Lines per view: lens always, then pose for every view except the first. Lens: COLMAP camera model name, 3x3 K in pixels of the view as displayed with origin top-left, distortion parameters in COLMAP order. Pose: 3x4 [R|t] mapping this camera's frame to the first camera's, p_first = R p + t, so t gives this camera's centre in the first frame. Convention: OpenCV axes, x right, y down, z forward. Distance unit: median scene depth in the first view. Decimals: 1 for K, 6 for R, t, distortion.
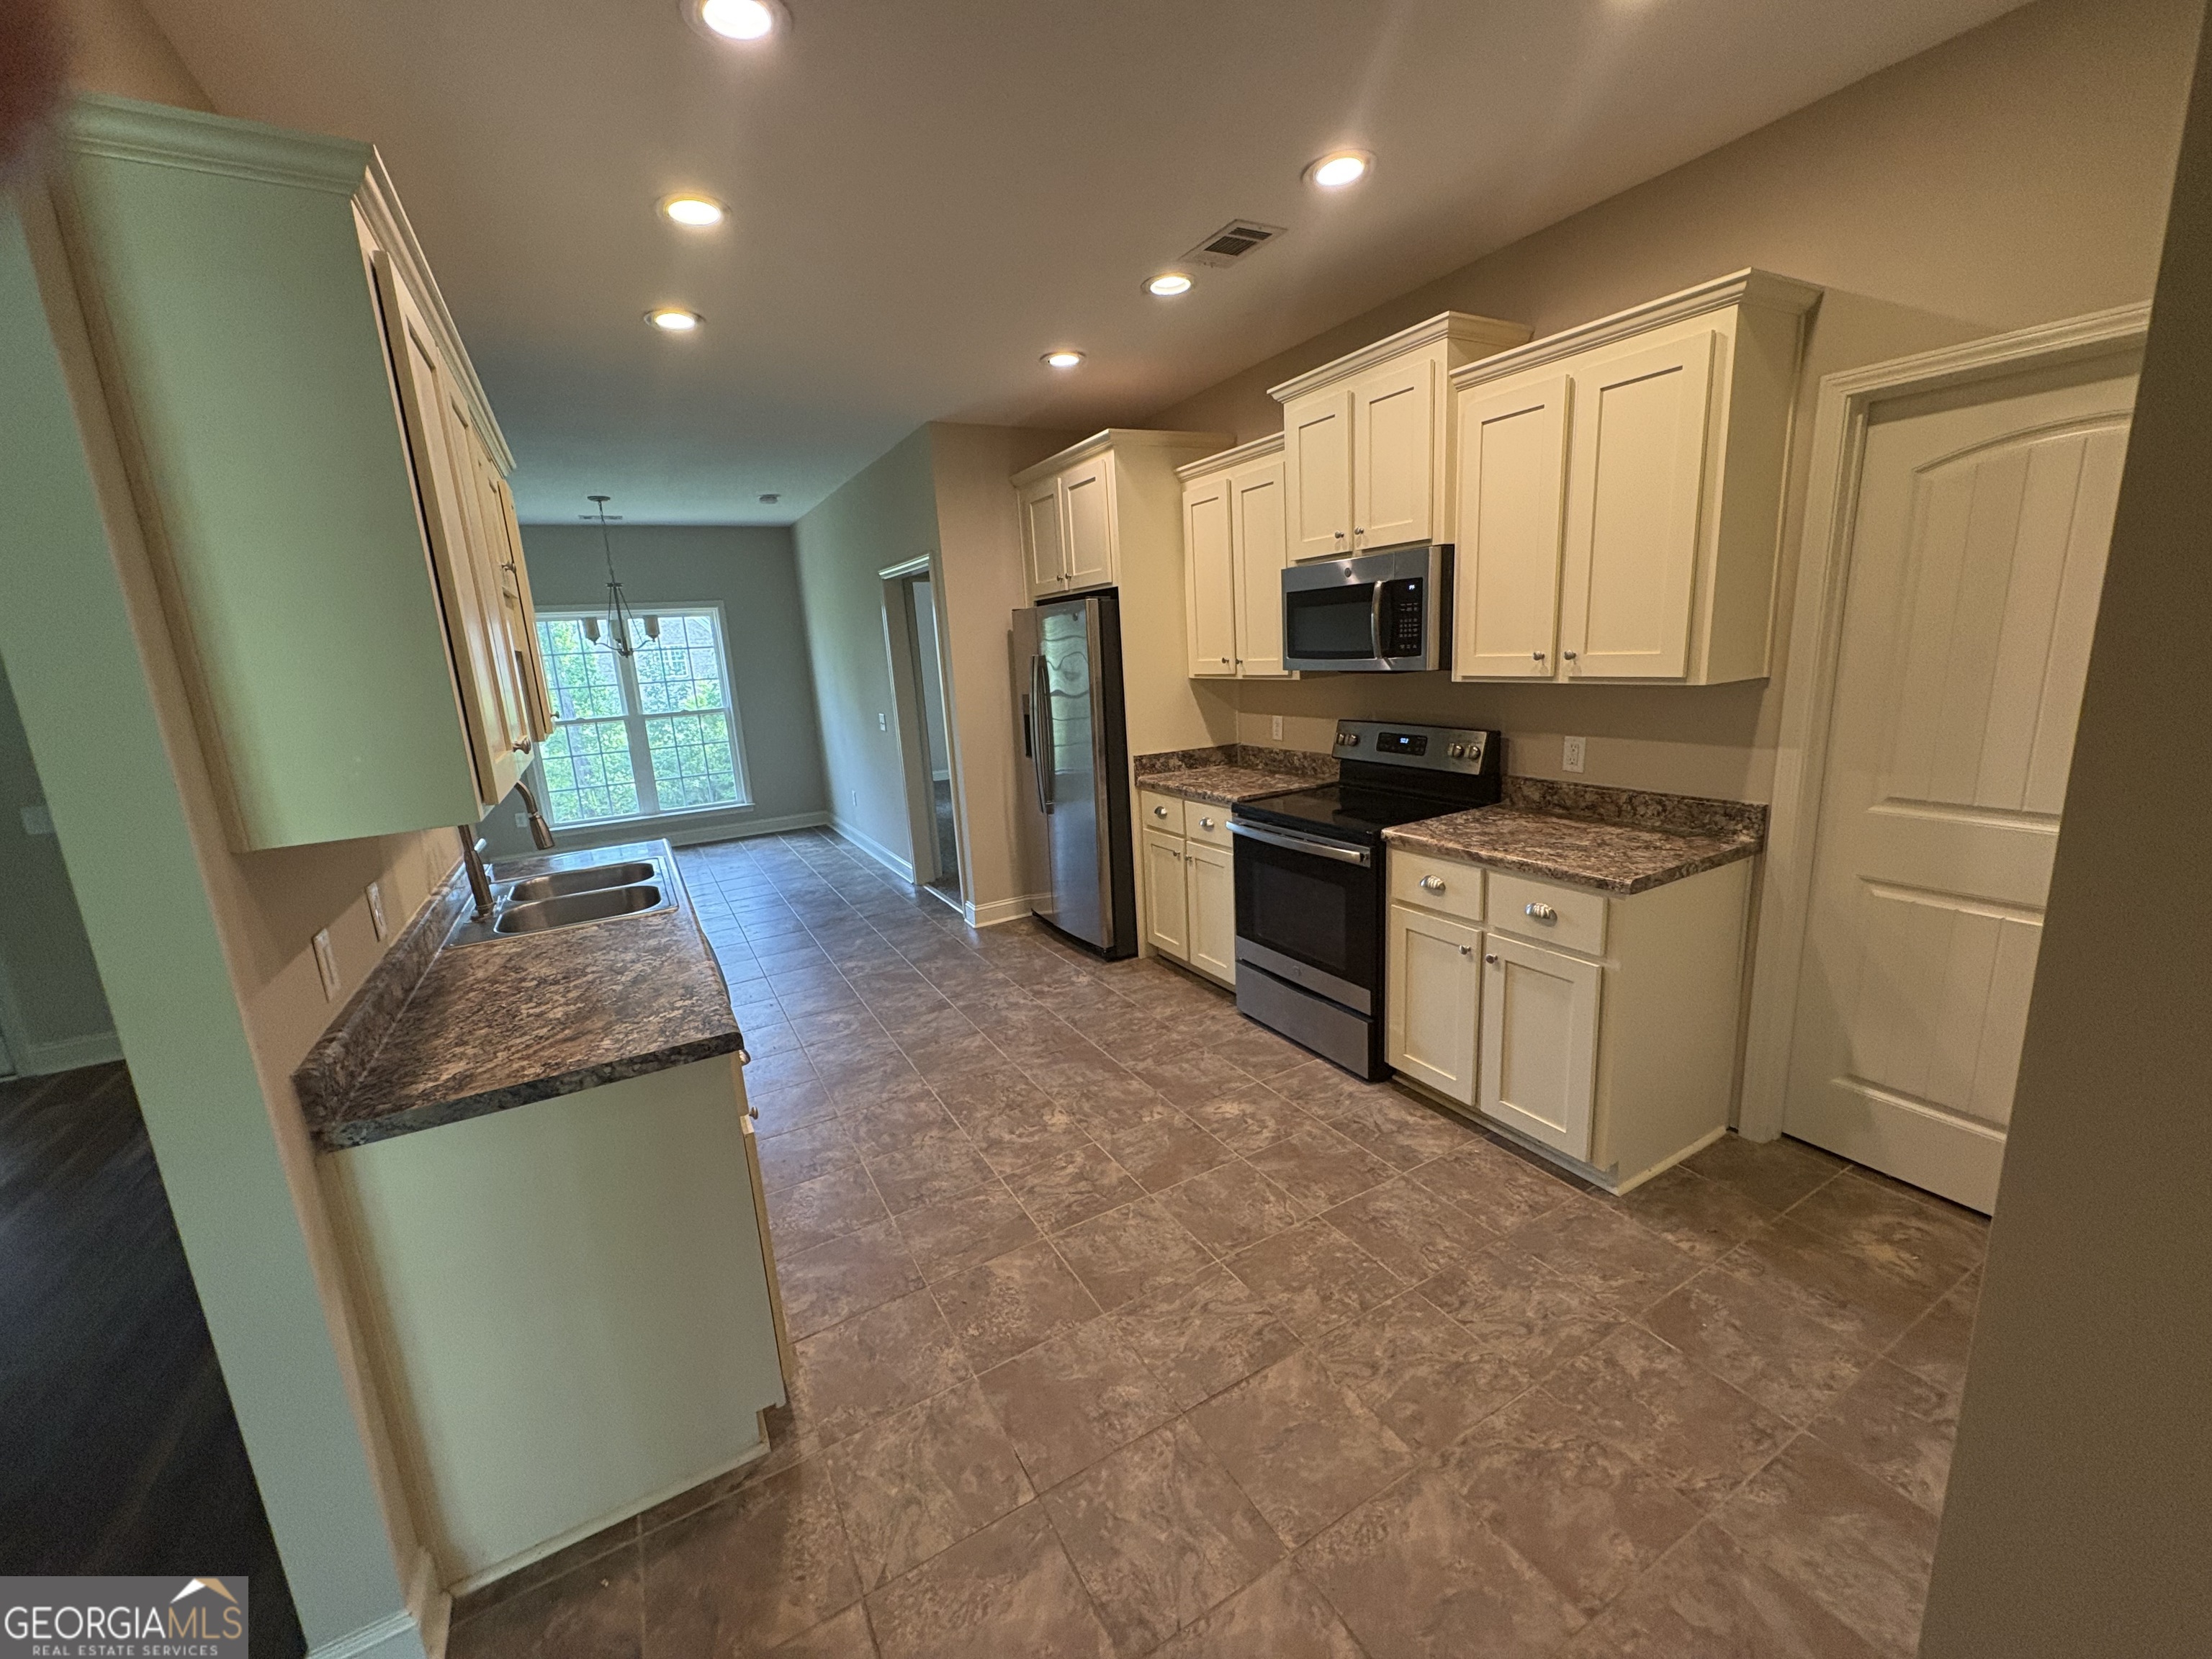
lens RADIAL K [[885.2, 0, 1106.6], [0, 885.2, 834.9], [0, 0, 1]] dist [0.002726, -0.000093]
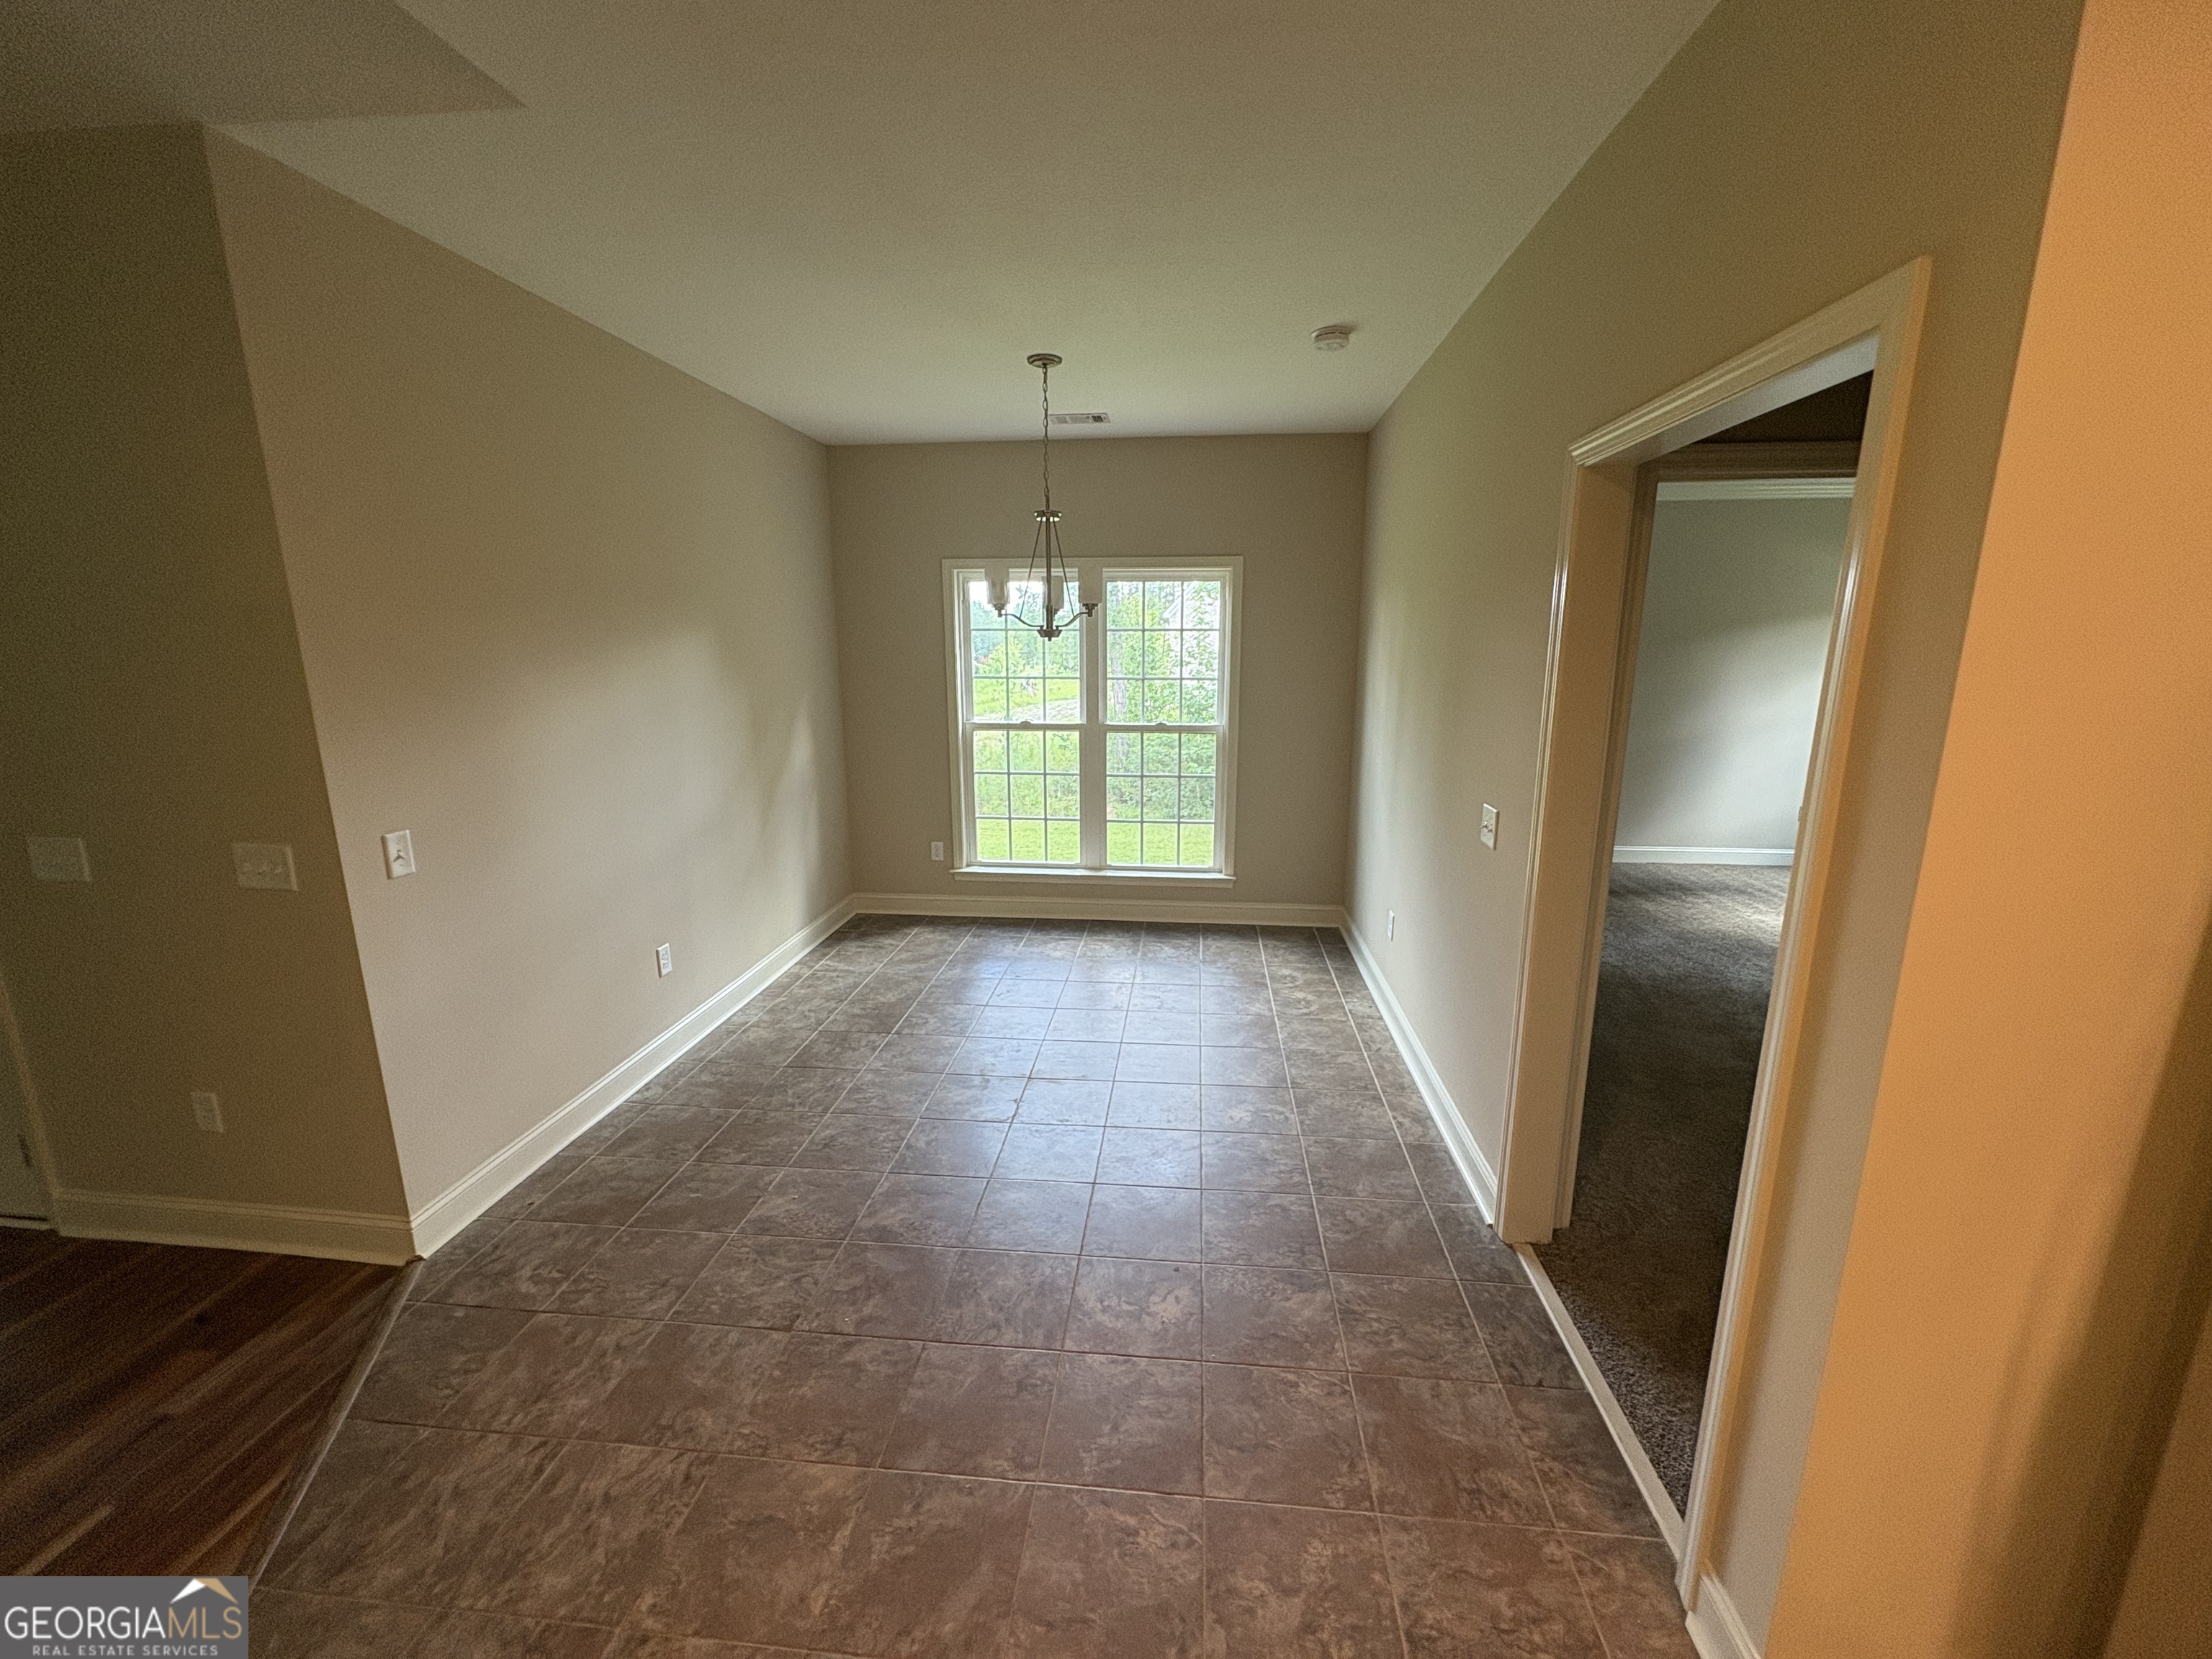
lens RADIAL K [[885.2, 0, 1106.6], [0, 885.2, 834.9], [0, 0, 1]] dist [0.002726, -0.000093]
pose [[0.817432, 0.177845, -0.547883, -0.139065], [-0.169029, 0.983331, 0.067005, -0.099541], [0.550667, 0.037836, 0.833867, 0.445677]]
